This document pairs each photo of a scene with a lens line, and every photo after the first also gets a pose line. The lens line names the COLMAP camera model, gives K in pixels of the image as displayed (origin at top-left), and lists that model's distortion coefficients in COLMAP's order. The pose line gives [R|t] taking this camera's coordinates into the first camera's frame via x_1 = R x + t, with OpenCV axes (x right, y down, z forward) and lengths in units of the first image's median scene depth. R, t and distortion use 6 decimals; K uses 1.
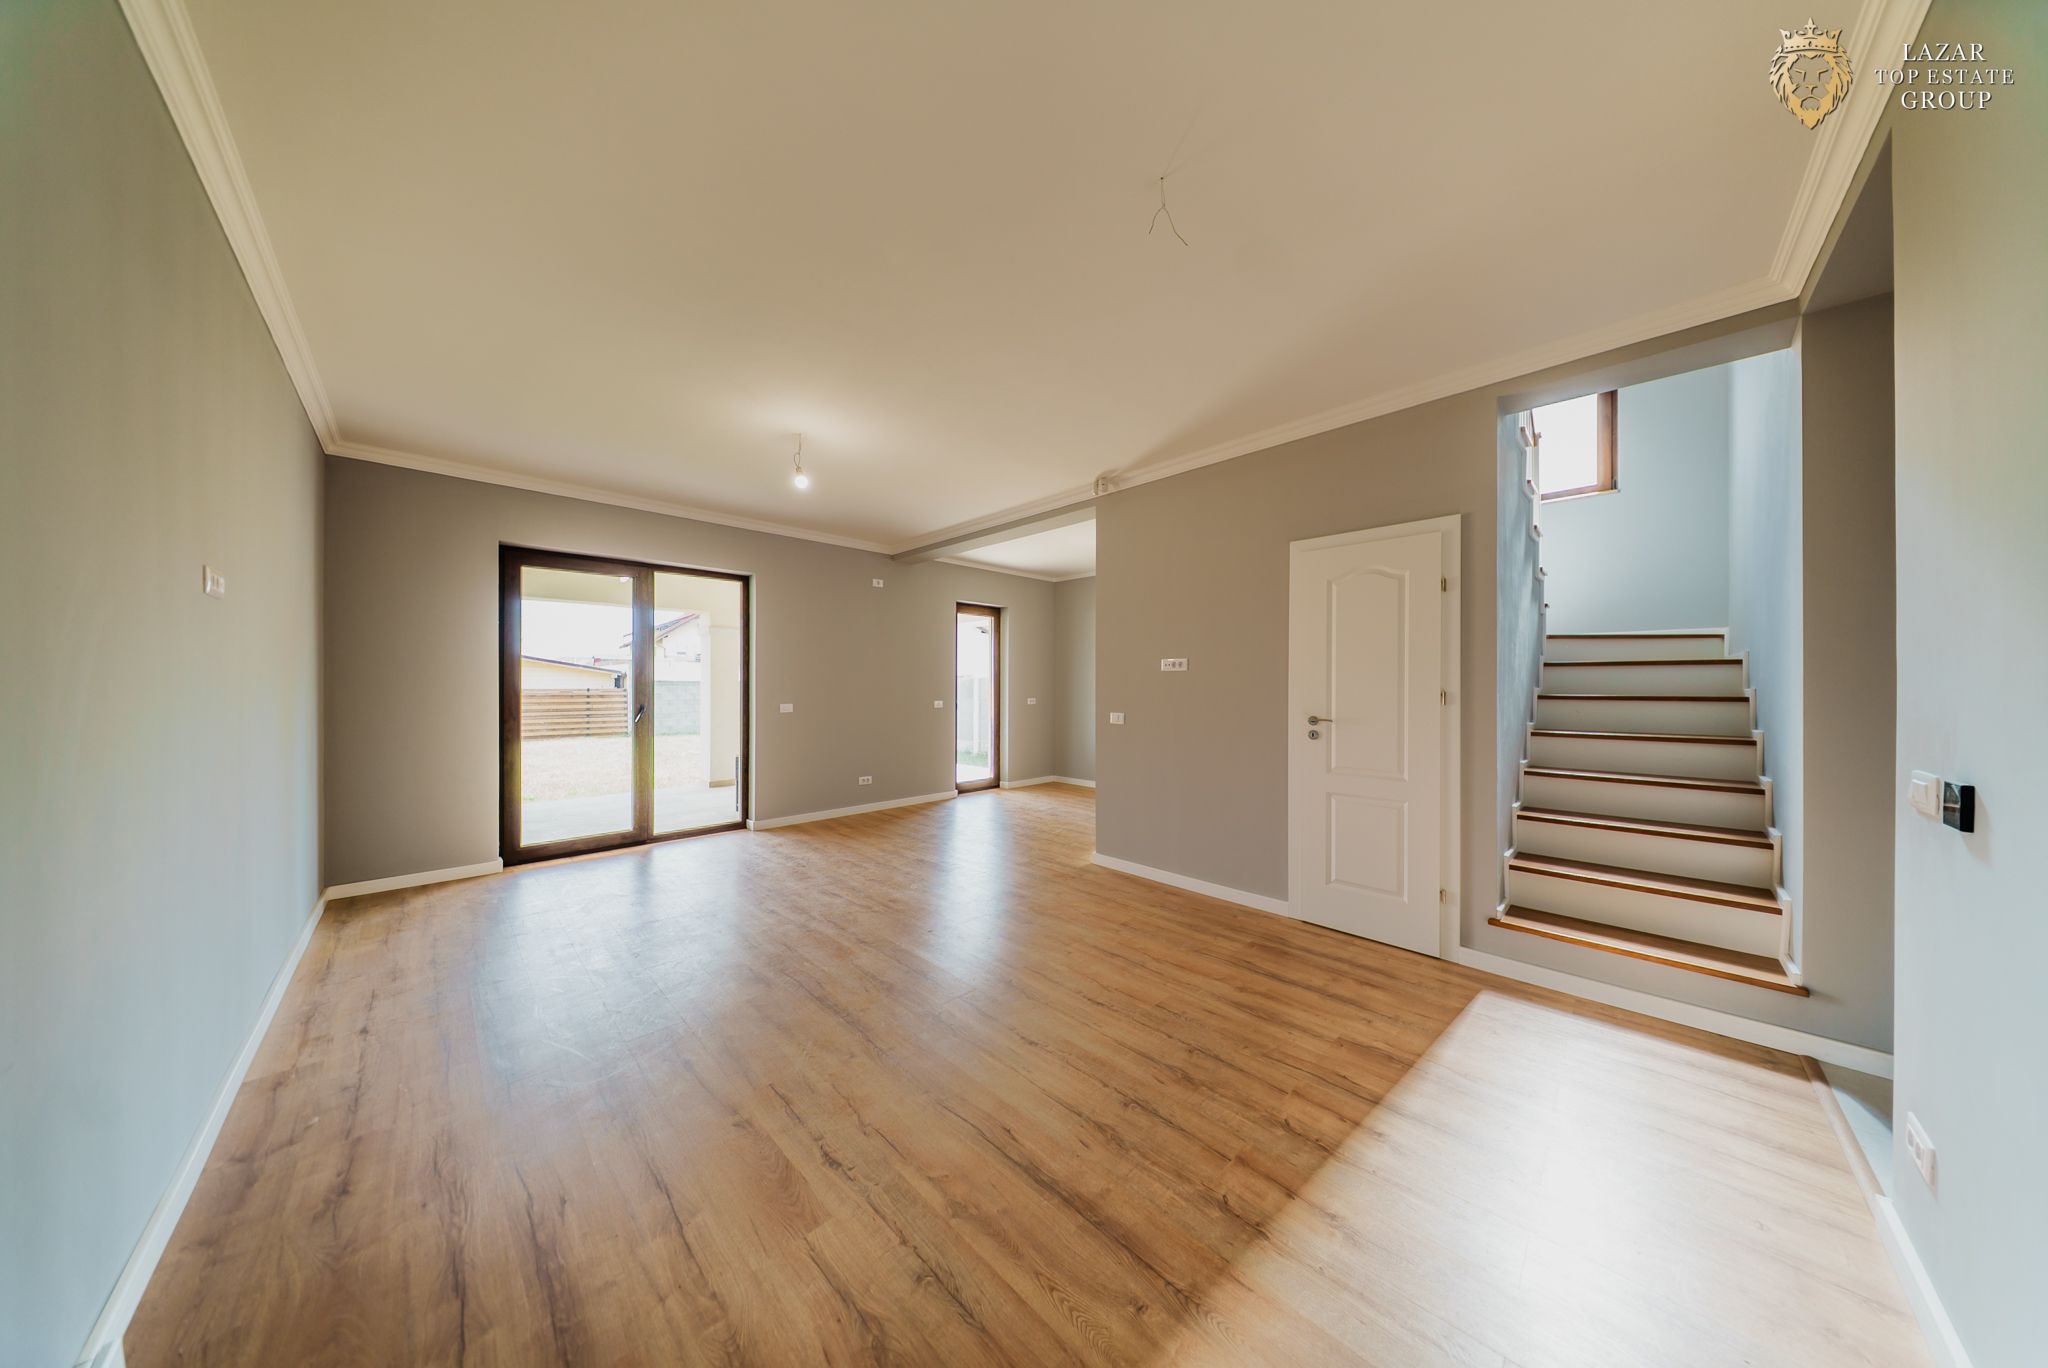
lens RADIAL K [[606.7, 0, 1037.3], [0, 606.7, 676.8], [0, 0, 1]] dist [0.000464, -0.000330]
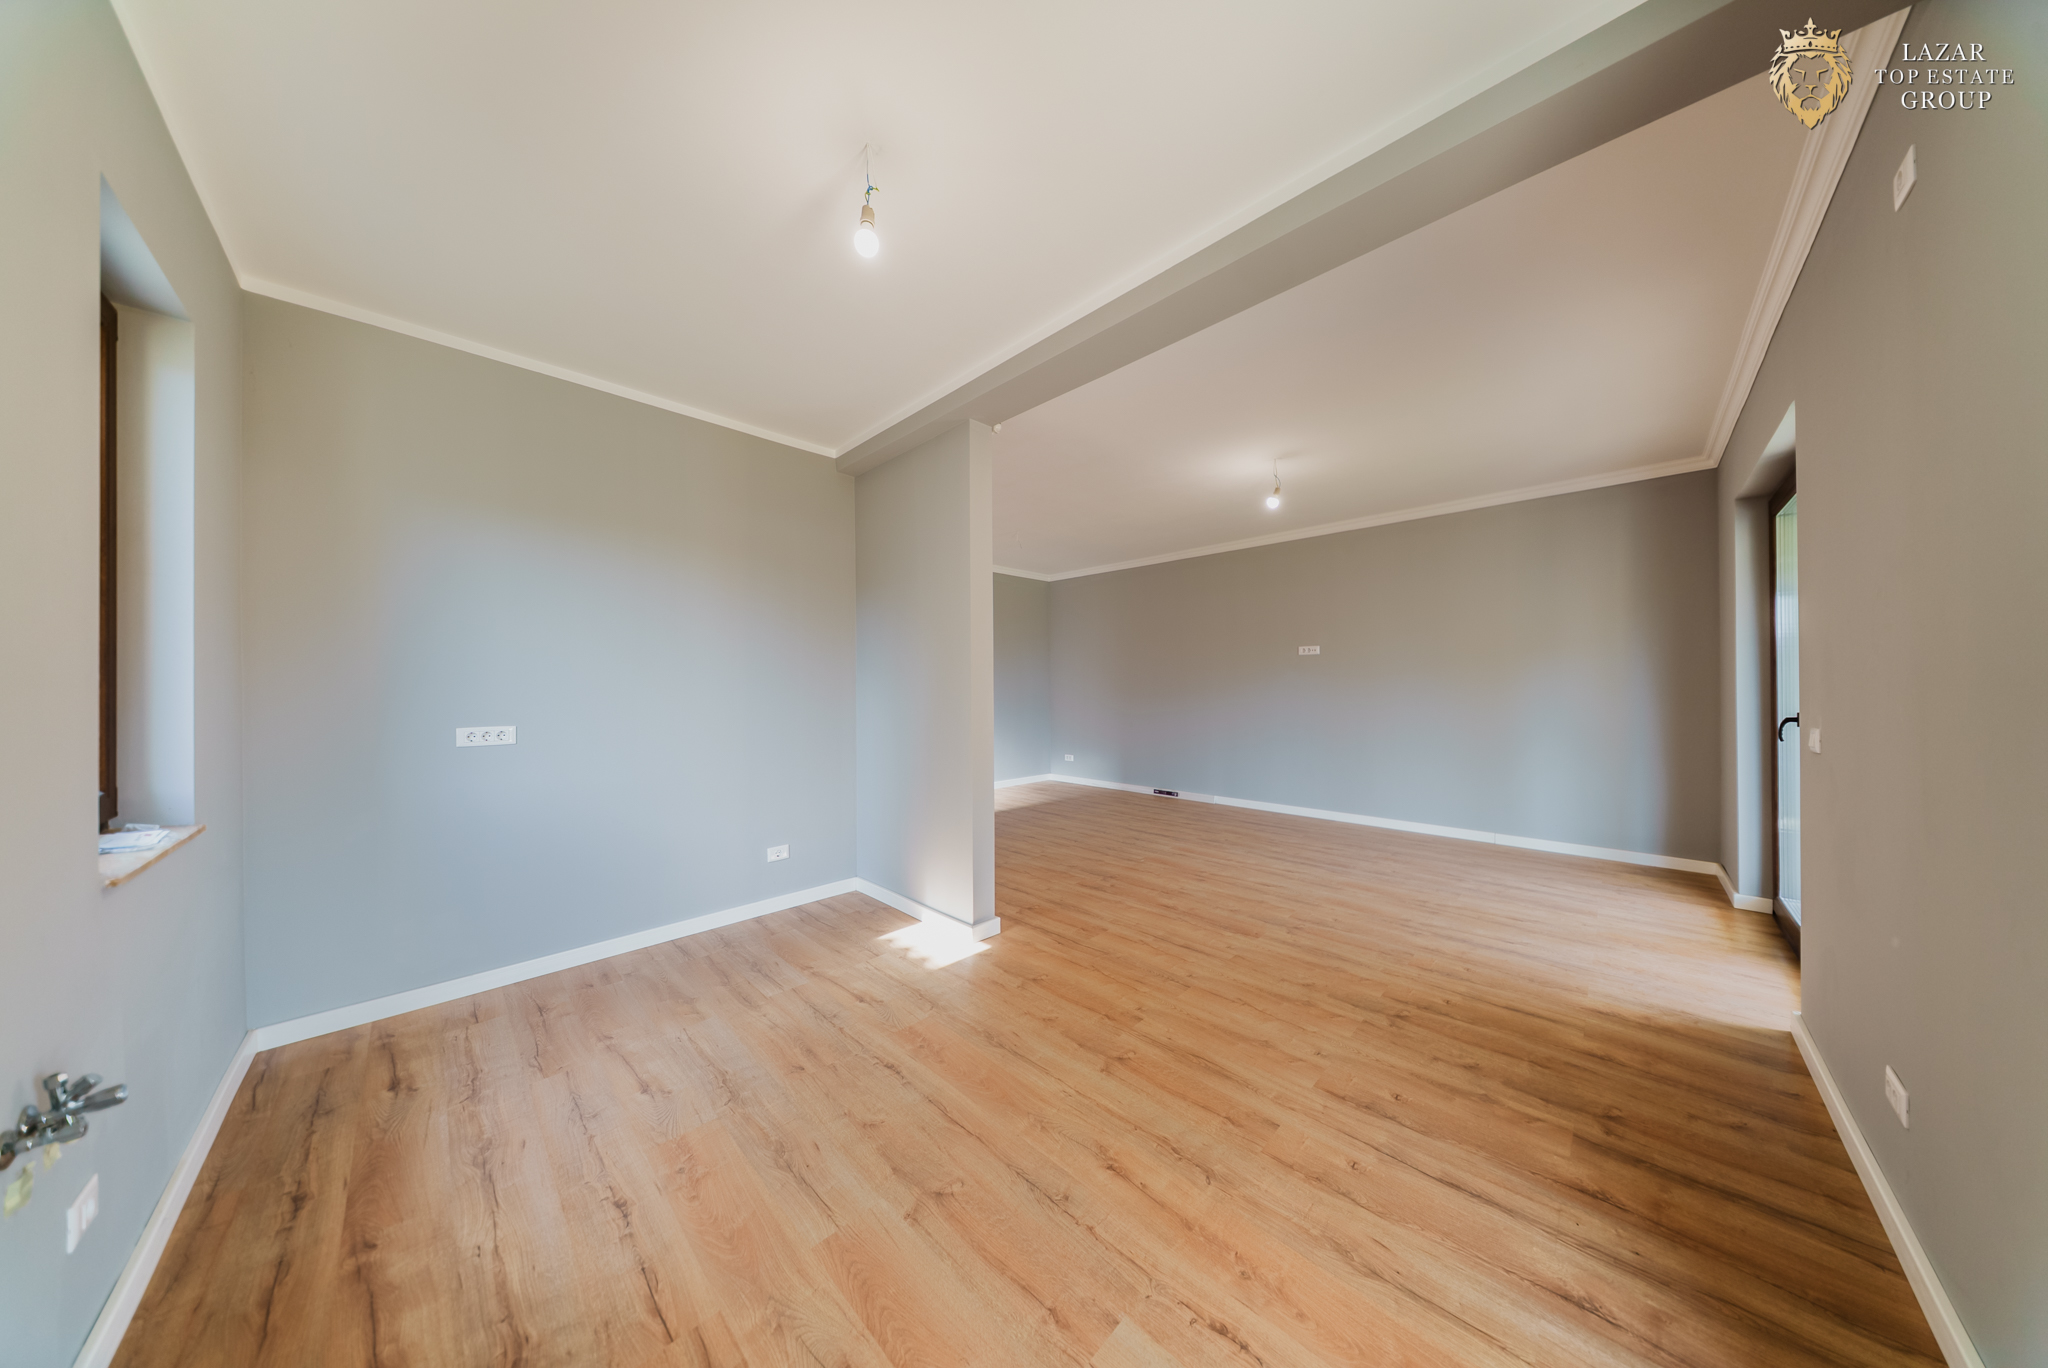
lens RADIAL K [[606.7, 0, 1020.1], [0, 606.7, 689.7], [0, 0, 1]] dist [0.000464, -0.000330]
pose [[-0.999818, 0.002856, 0.018881, 0.105292], [0.002780, 0.999988, -0.004078, 0.054341], [-0.018892, -0.004025, -0.999813, 3.434889]]
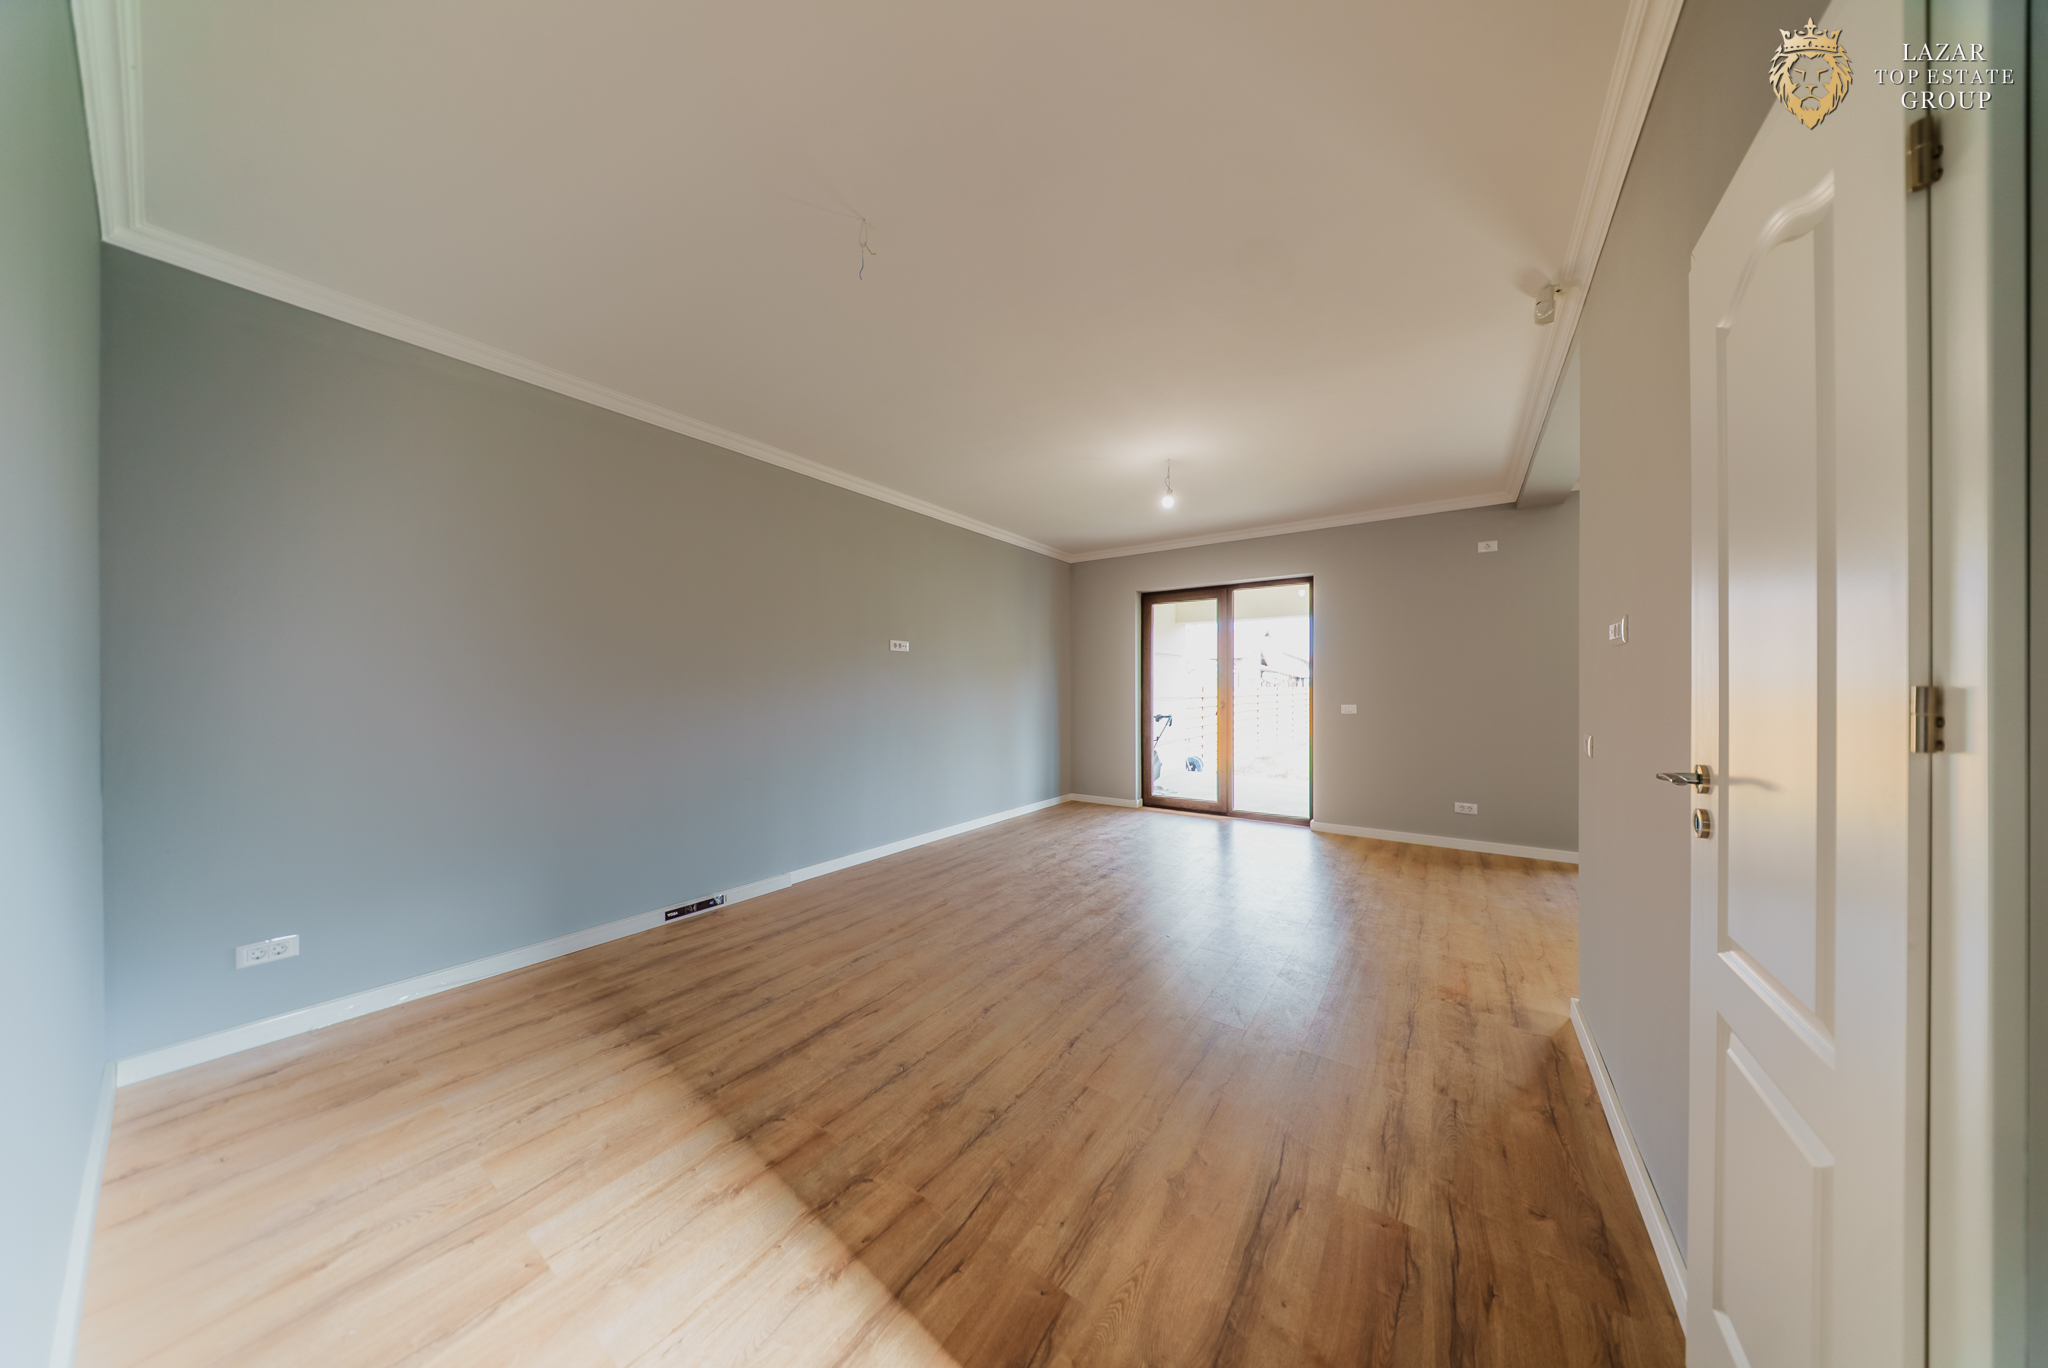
lens RADIAL K [[606.7, 0, 1025.7], [0, 606.7, 684.9], [0, 0, 1]] dist [0.000464, -0.000330]
pose [[0.168613, -0.003378, -0.985677, 1.072591], [0.011684, 0.999931, -0.001428, 0.022627], [0.985613, -0.011276, 0.168641, 0.888505]]
